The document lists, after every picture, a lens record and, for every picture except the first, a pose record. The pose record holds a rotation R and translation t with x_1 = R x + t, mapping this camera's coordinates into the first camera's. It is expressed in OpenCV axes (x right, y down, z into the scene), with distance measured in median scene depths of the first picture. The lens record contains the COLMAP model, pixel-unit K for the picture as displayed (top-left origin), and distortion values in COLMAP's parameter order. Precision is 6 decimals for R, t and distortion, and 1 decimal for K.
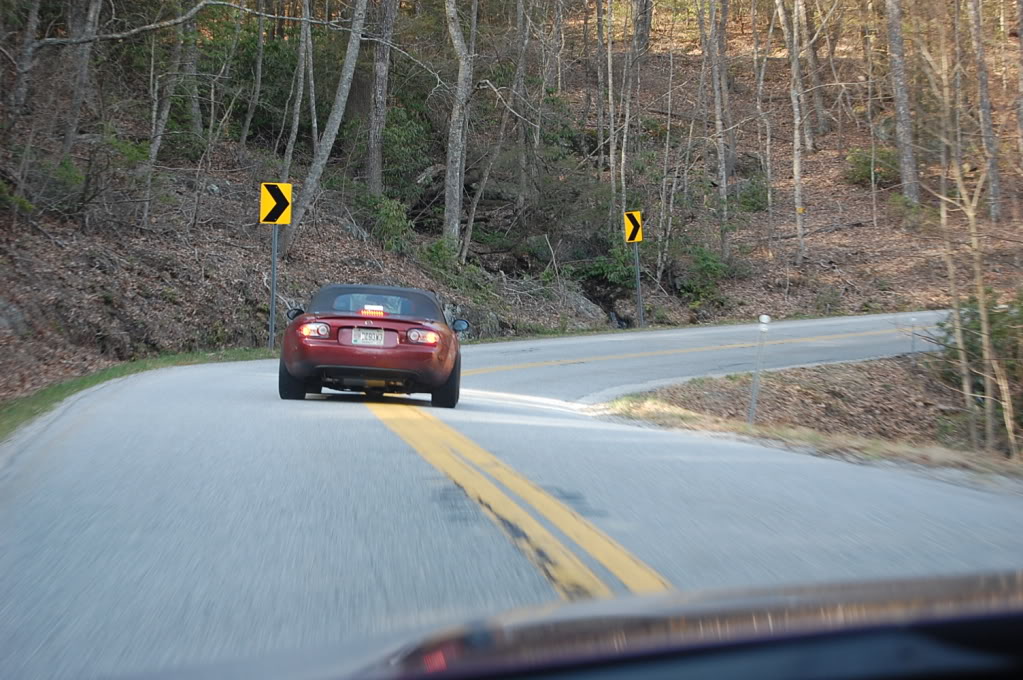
lens RADIAL K [[2413.6, 0, 511.5], [0, 2413.6, 340.0], [0, 0, 1]] dist [0.047213, 0.038514]
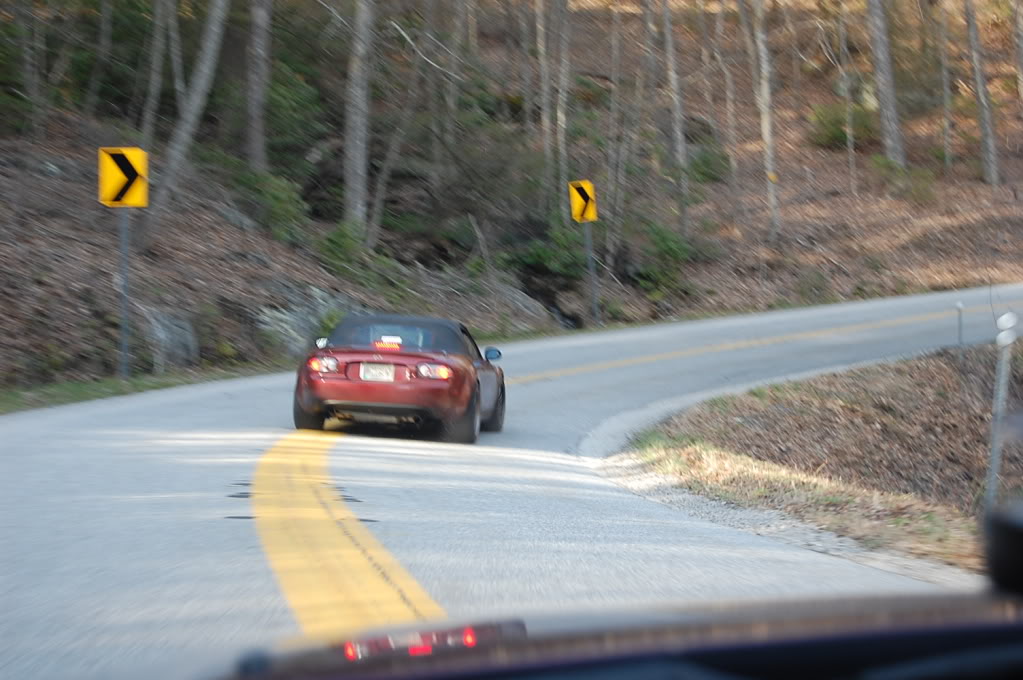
lens RADIAL K [[2413.6, 0, 511.5], [0, 2413.6, 340.0], [0, 0, 1]] dist [0.047213, 0.038514]
pose [[0.998249, -0.036683, 0.046410, -0.011293], [0.036568, 0.999326, 0.003334, -0.004037], [-0.046501, -0.001631, 0.998917, 0.183861]]
